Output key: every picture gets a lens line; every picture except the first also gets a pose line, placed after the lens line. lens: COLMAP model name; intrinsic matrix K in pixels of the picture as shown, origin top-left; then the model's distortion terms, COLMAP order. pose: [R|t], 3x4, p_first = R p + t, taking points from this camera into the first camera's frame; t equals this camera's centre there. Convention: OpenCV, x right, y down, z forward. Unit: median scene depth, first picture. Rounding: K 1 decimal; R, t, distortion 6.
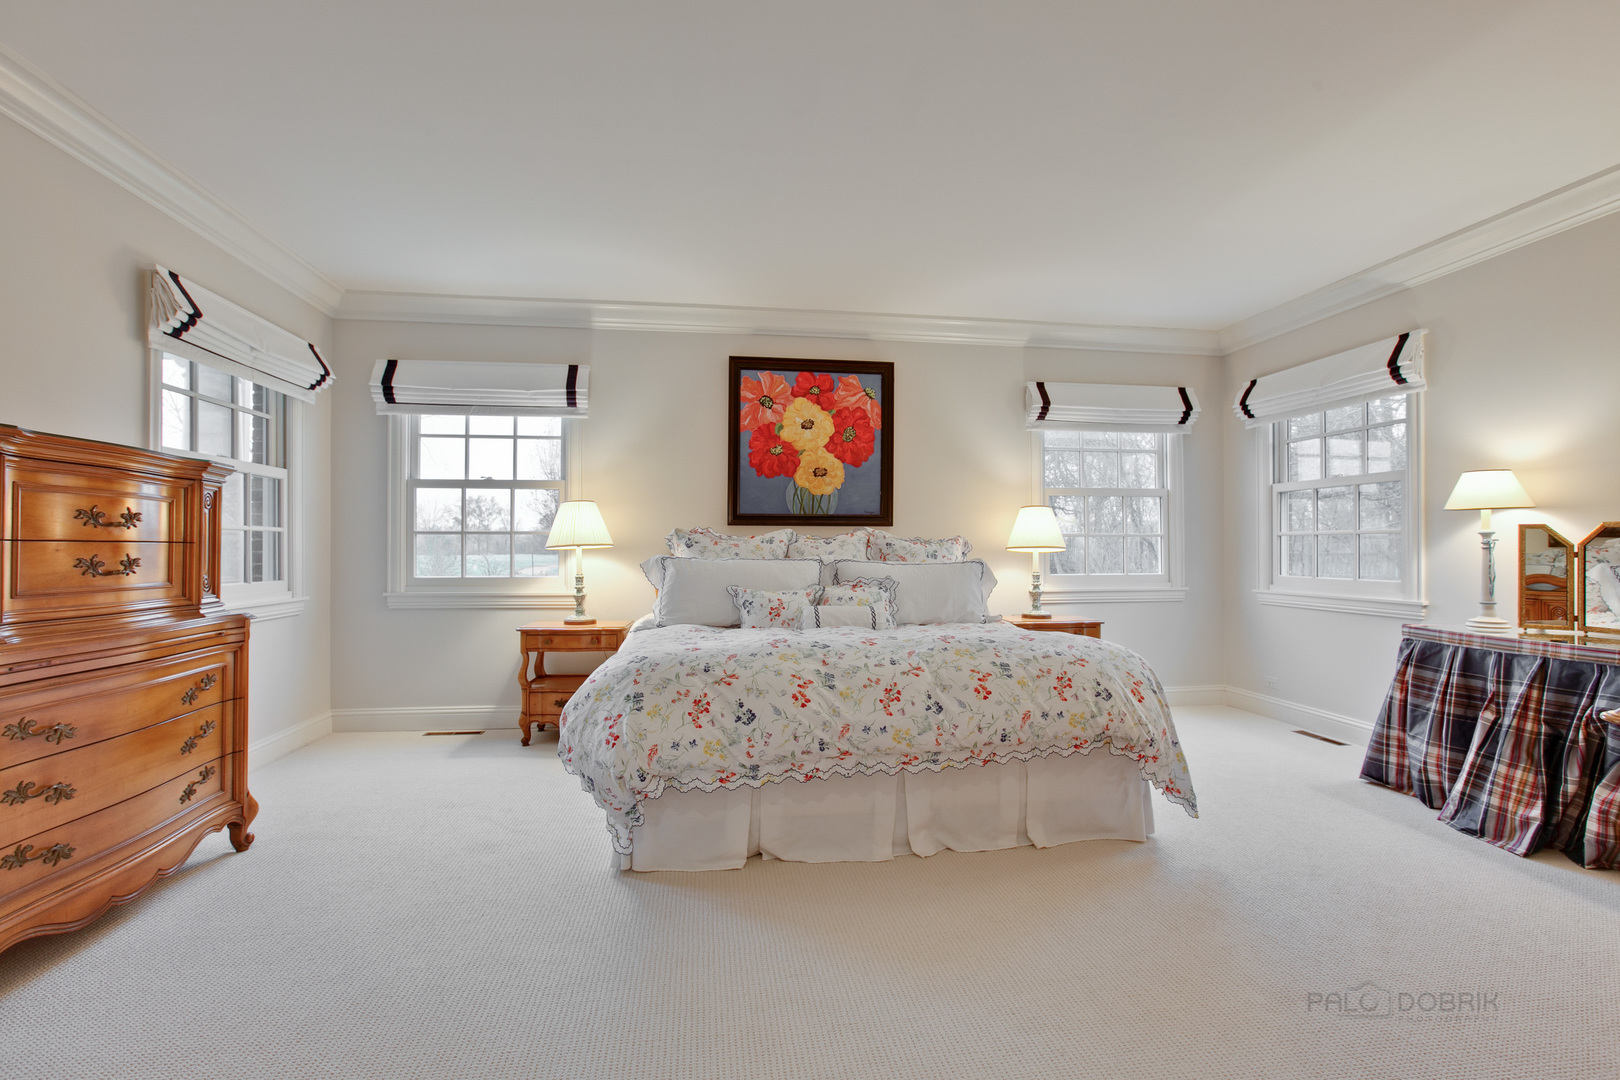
lens RADIAL K [[753.8, 0, 799.8], [0, 753.8, 531.6], [0, 0, 1]] dist [-0.043723, 0.024086]
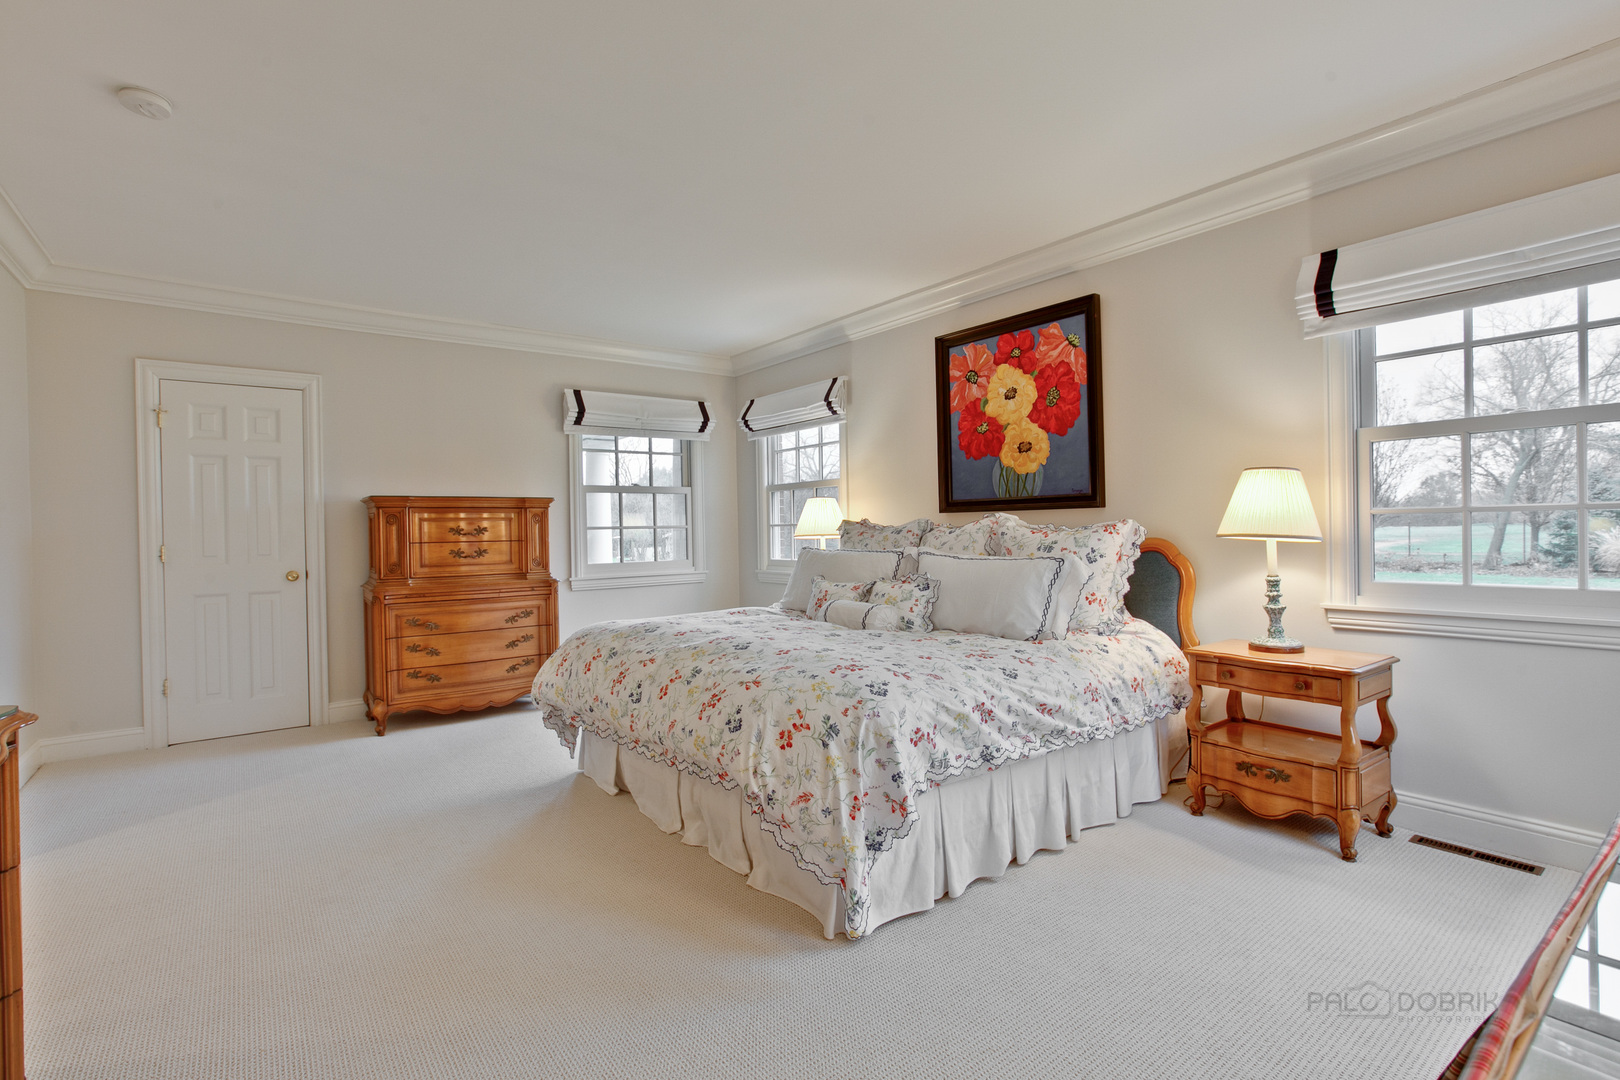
lens RADIAL K [[753.8, 0, 799.8], [0, 753.8, 531.6], [0, 0, 1]] dist [-0.043723, 0.024086]
pose [[0.483264, -0.005645, -0.875457, 0.651799], [0.037687, 0.999186, 0.014361, -0.005096], [0.874663, -0.039934, 0.483083, 0.365213]]
